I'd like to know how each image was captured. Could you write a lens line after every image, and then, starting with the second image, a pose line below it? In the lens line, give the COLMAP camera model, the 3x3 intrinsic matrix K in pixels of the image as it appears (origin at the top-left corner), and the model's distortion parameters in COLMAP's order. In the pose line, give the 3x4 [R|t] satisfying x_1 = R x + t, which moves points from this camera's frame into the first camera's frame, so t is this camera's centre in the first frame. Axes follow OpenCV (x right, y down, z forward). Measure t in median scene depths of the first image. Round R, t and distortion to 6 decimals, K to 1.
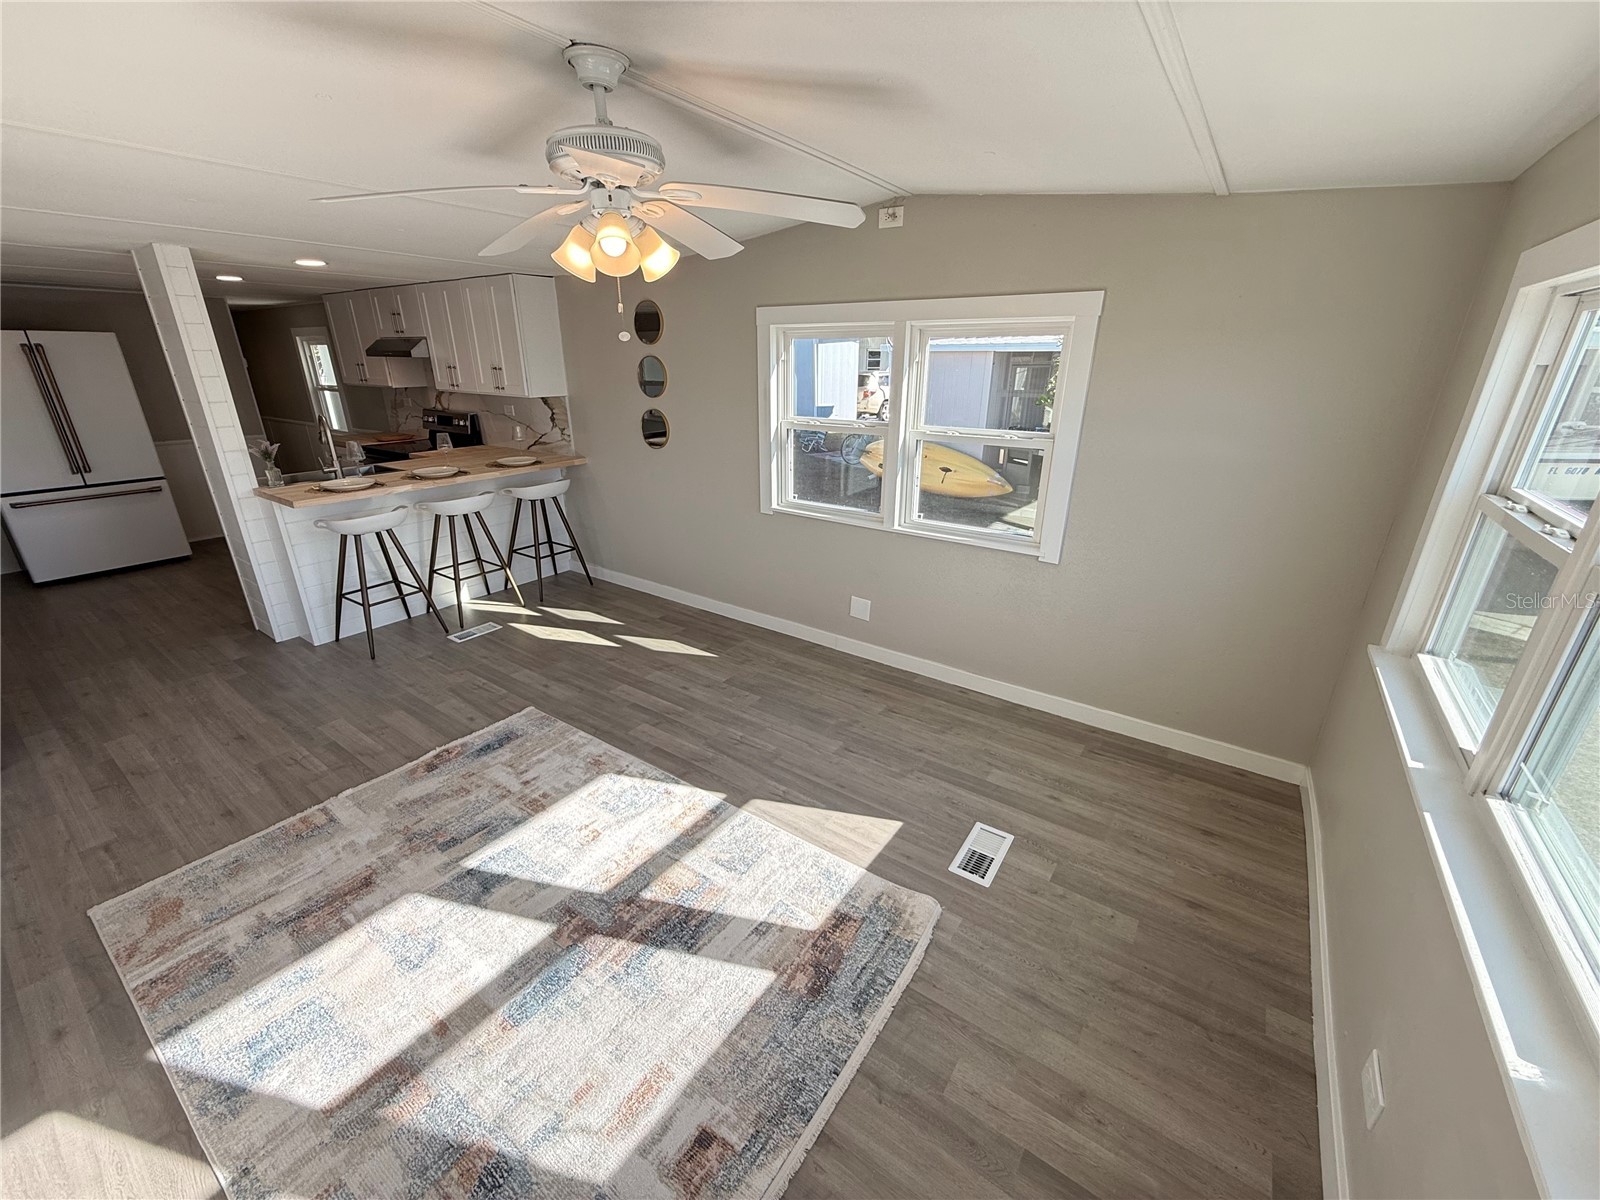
lens RADIAL K [[638.1, 0, 793.7], [0, 638.1, 599.3], [0, 0, 1]] dist [0.000404, -0.000304]
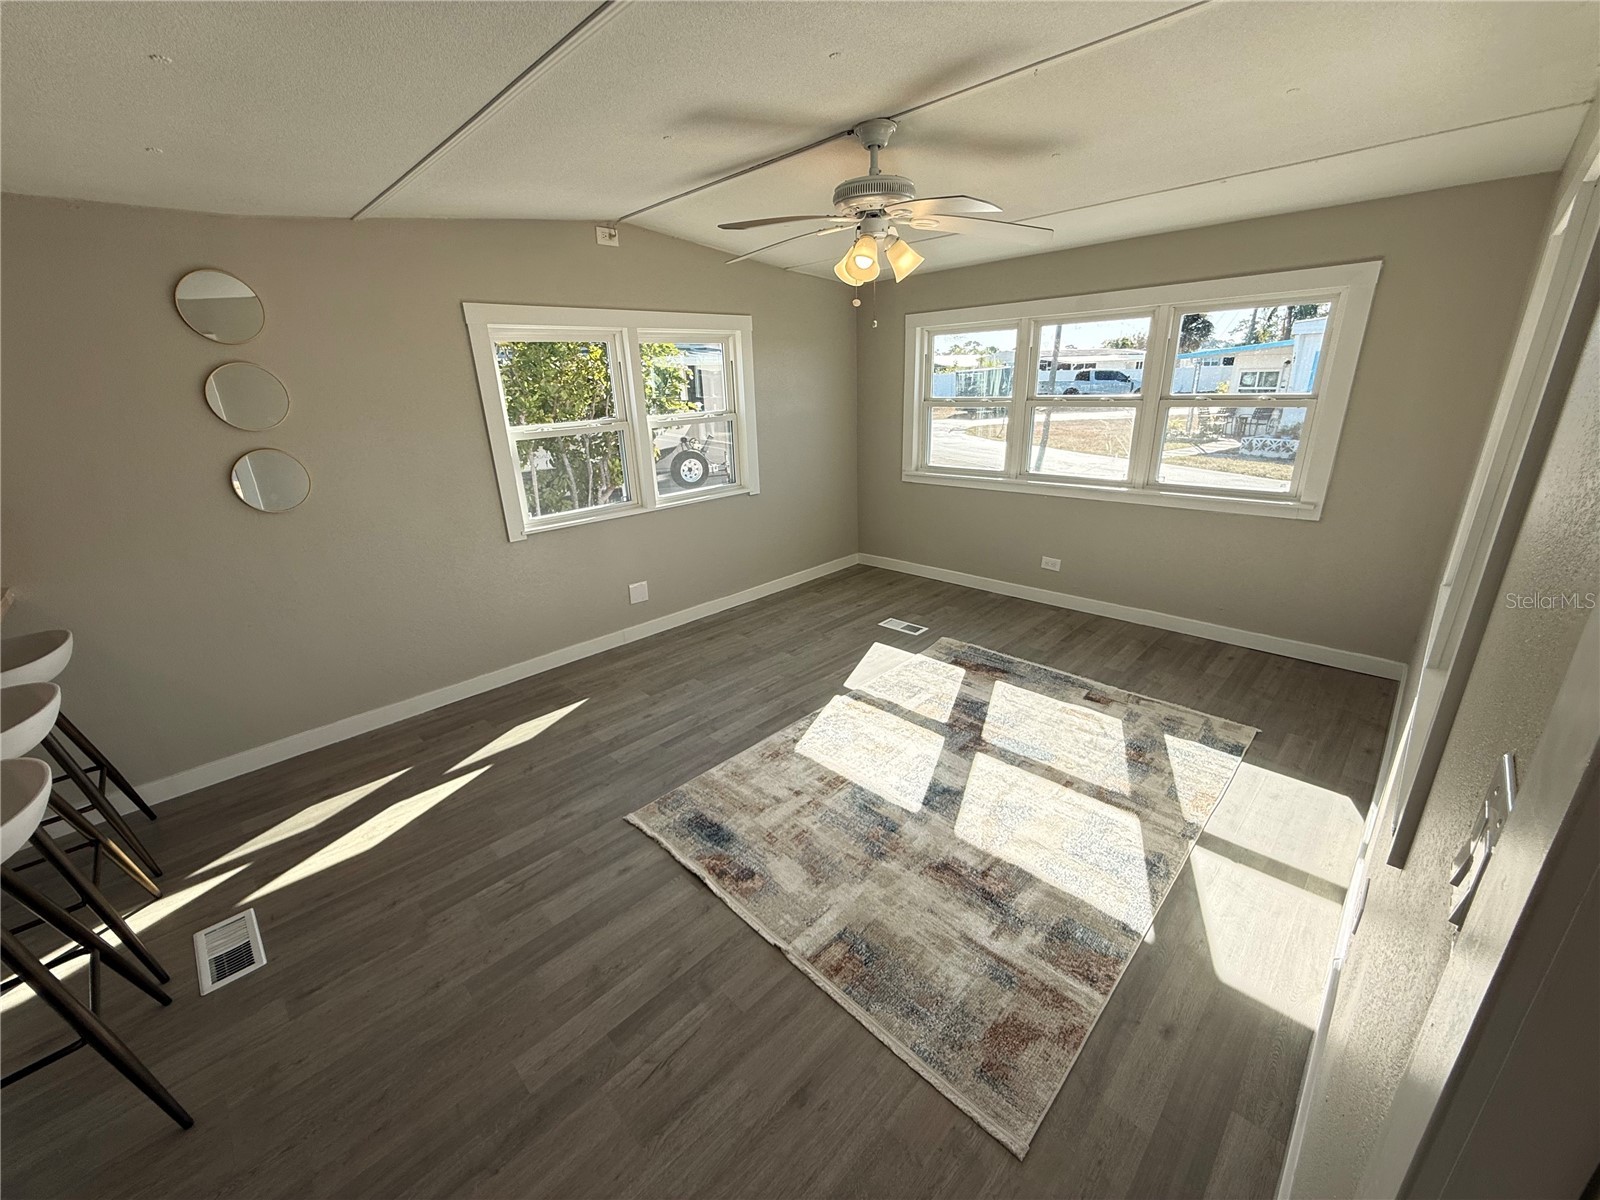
lens RADIAL K [[638.1, 0, 793.7], [0, 638.1, 599.3], [0, 0, 1]] dist [0.000404, -0.000304]
pose [[0.167788, -0.334935, 0.927182, -1.163690], [0.384126, 0.888392, 0.251409, -0.198689], [-0.907907, 0.313971, 0.277719, 0.637857]]
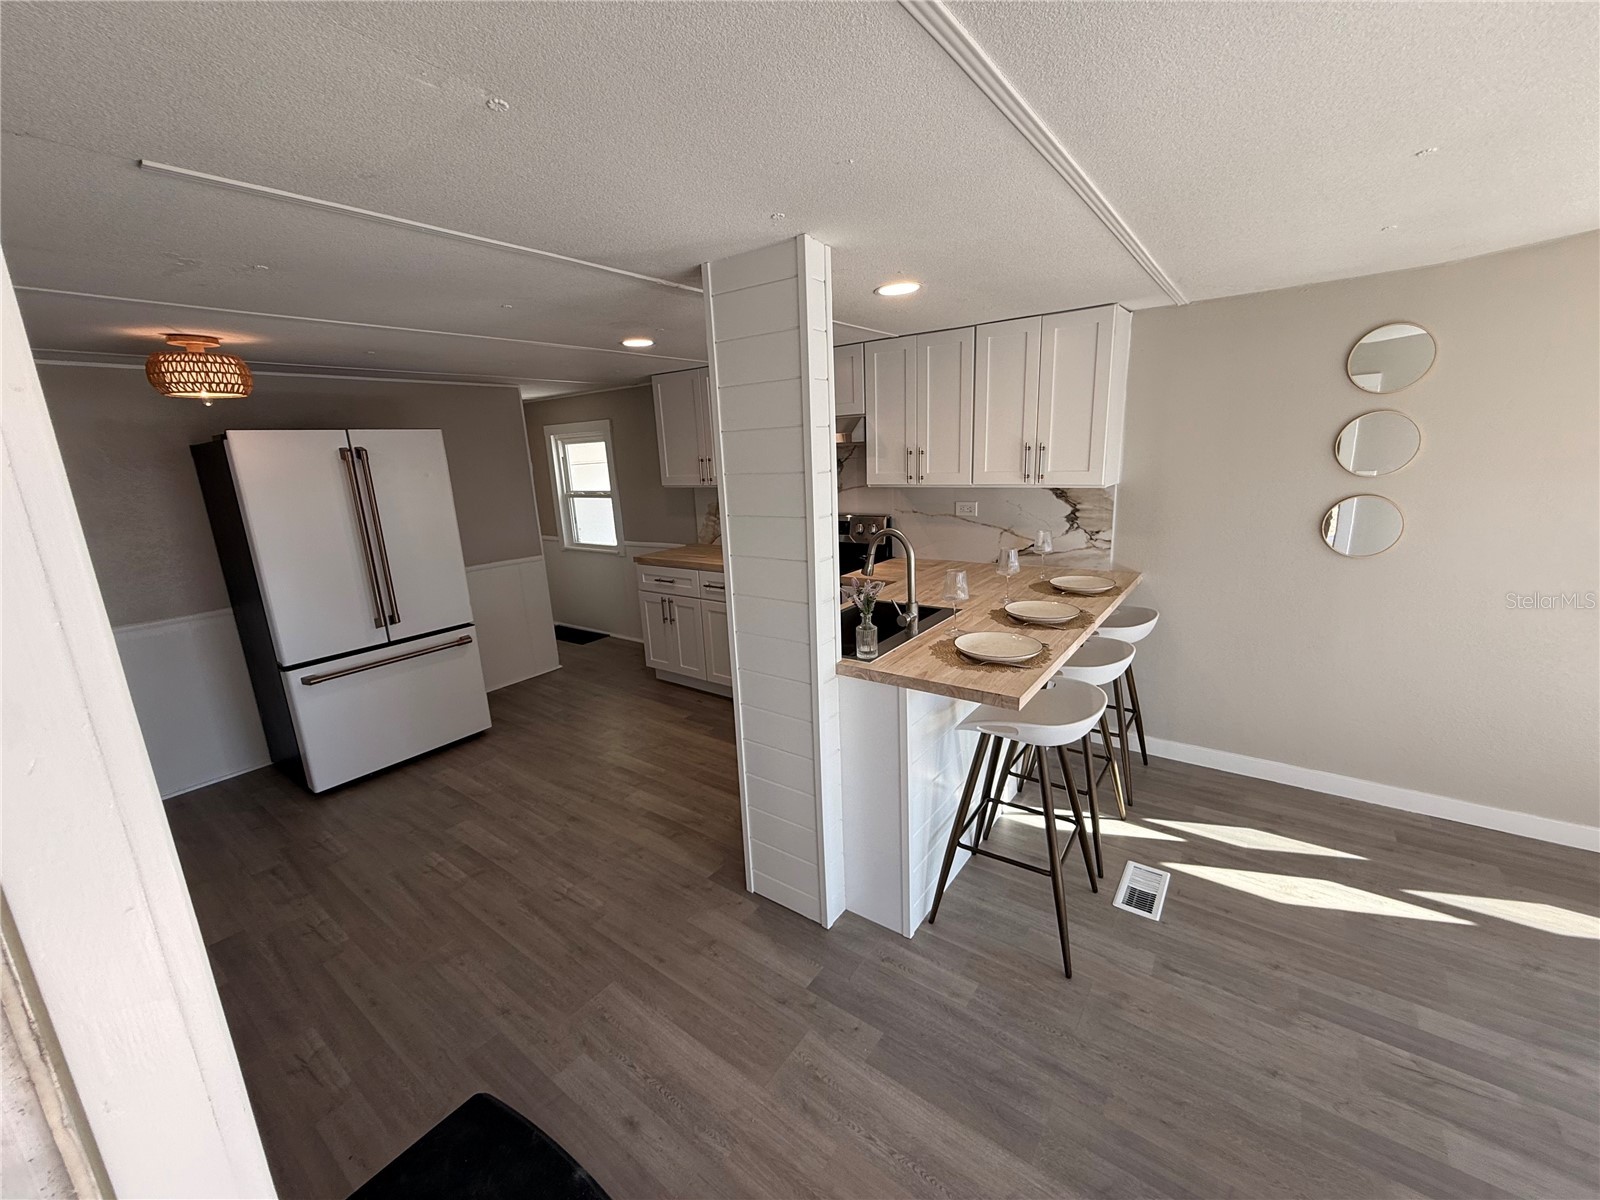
lens RADIAL K [[638.1, 0, 793.7], [0, 638.1, 599.3], [0, 0, 1]] dist [0.000404, -0.000304]
pose [[0.998536, -0.042034, -0.034032, -1.171898], [0.037090, 0.990185, -0.134752, -0.209169], [0.039362, 0.133293, 0.990295, 0.588843]]
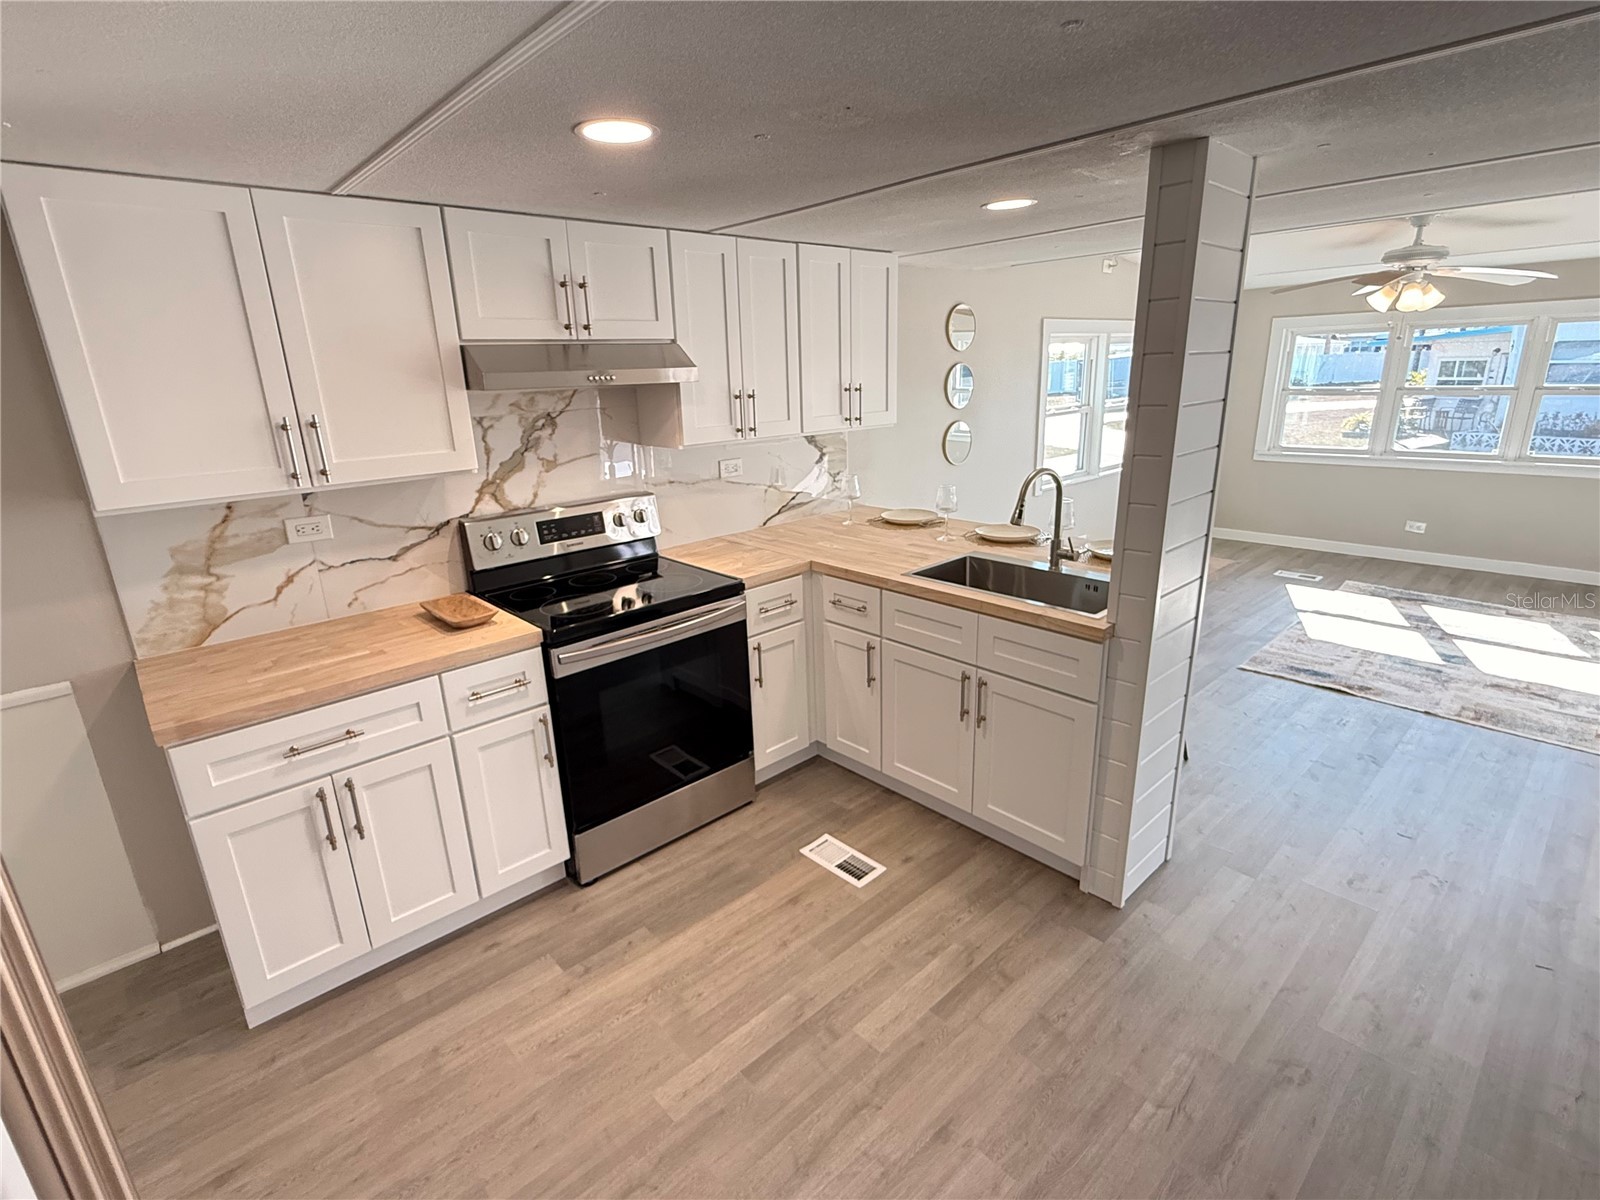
lens RADIAL K [[763.7, 0, 800.0], [0, 763.7, 600.0], [0, 0, 1]] dist [0.000020, -0.000278]
pose [[0.212188, -0.299359, 0.930248, -2.091668], [0.379969, 0.902293, 0.203693, -0.582648], [-0.900333, 0.310245, 0.305203, 1.477268]]
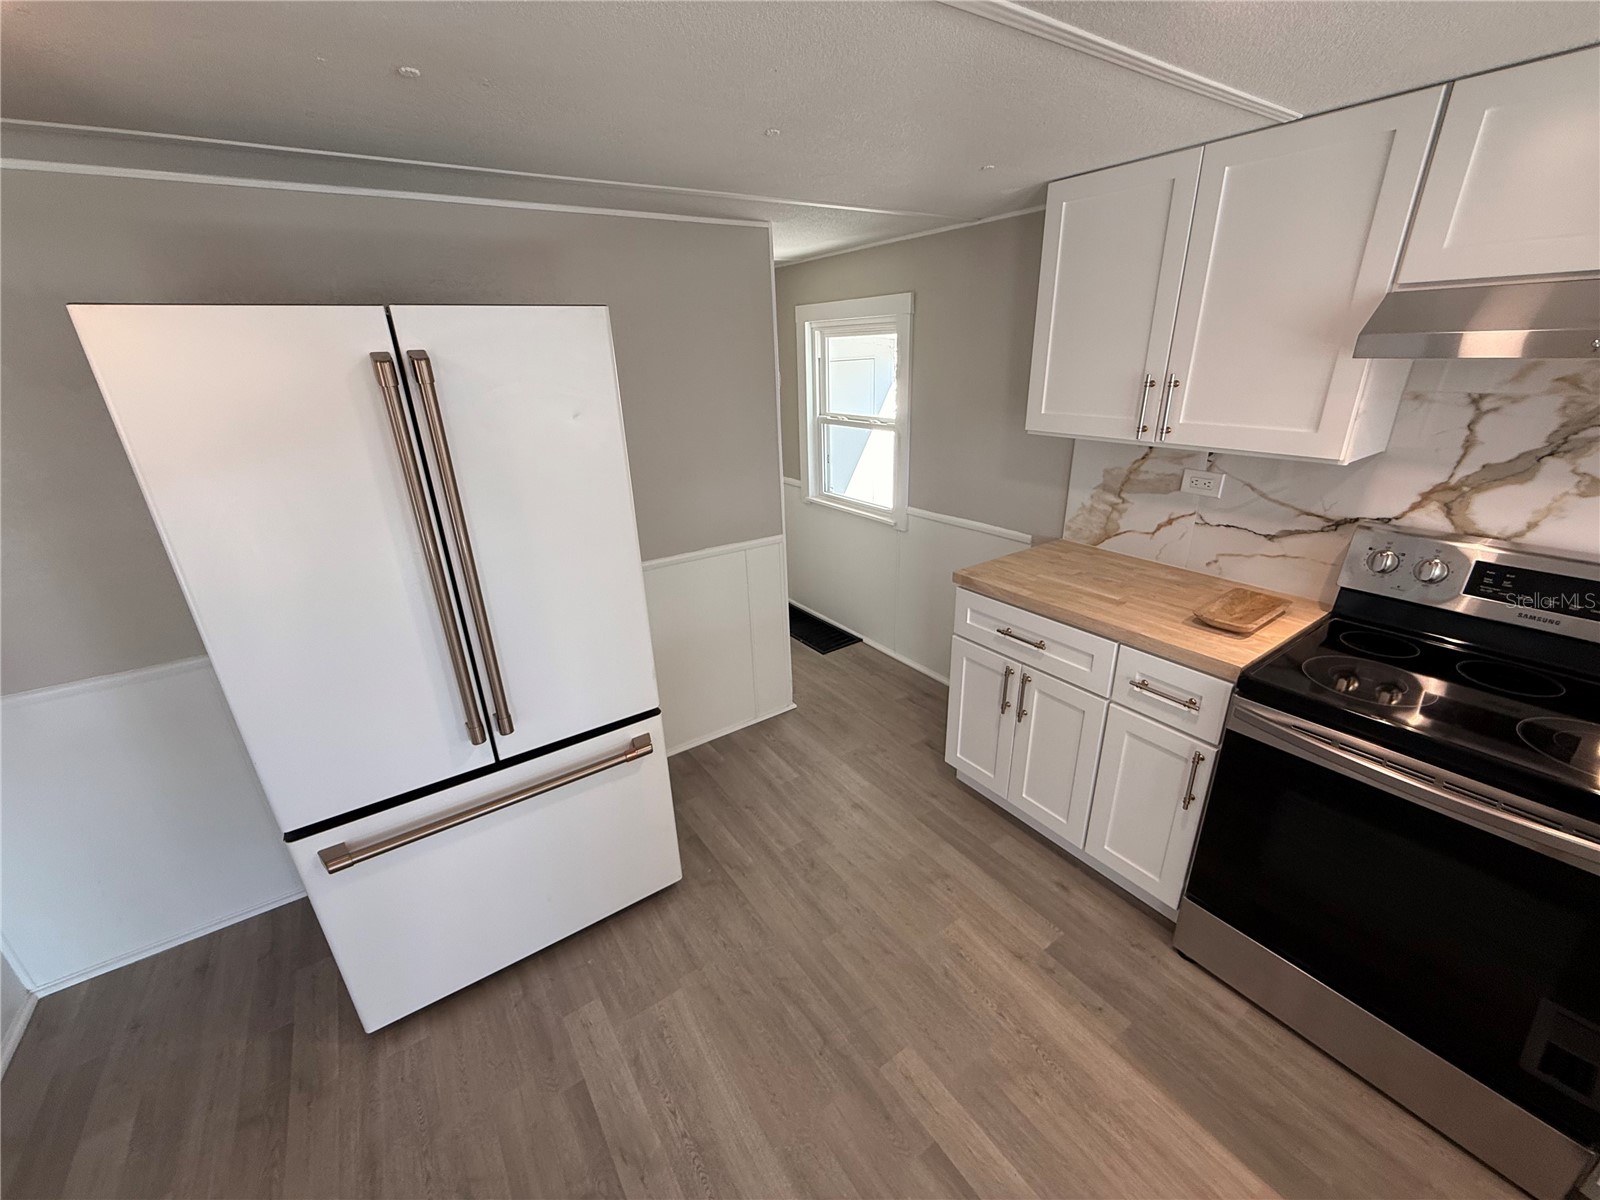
lens RADIAL K [[638.1, 0, 793.7], [0, 638.1, 599.3], [0, 0, 1]] dist [0.000404, -0.000304]
pose [[0.937142, 0.096333, -0.335388, -1.551119], [-0.090874, 0.995349, 0.031973, -0.529841], [0.336908, 0.000515, 0.941538, 1.327643]]
